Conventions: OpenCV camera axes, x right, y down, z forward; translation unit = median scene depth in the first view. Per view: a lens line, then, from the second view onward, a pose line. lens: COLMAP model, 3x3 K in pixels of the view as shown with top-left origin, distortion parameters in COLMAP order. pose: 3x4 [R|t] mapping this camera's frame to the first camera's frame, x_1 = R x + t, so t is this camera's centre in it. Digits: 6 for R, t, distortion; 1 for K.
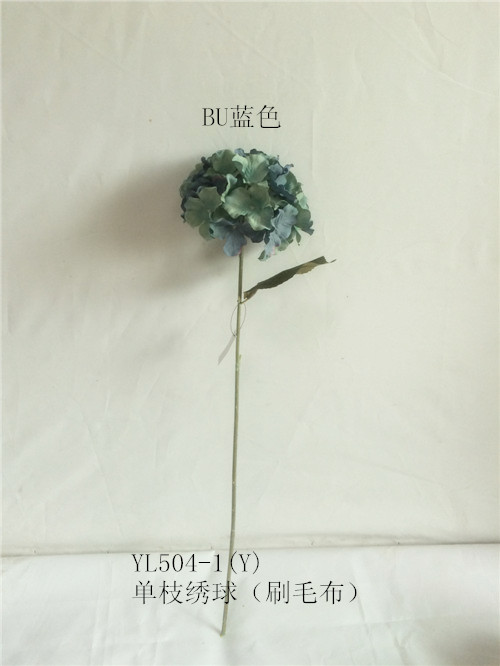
lens RADIAL K [[635.1, 0, 246.5], [0, 635.1, 331.1], [0, 0, 1]] dist [0.055346, -0.079753]
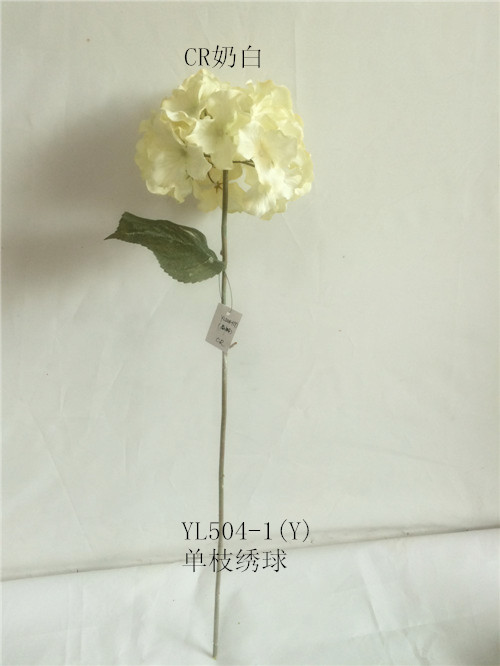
lens RADIAL K [[635.1, 0, 251.9], [0, 635.1, 334.1], [0, 0, 1]] dist [0.055346, -0.079753]
pose [[0.997005, -0.057001, 0.052270, -0.009928], [0.054493, 0.997349, 0.048224, 0.000028], [-0.054880, -0.045231, 0.997468, 0.154726]]
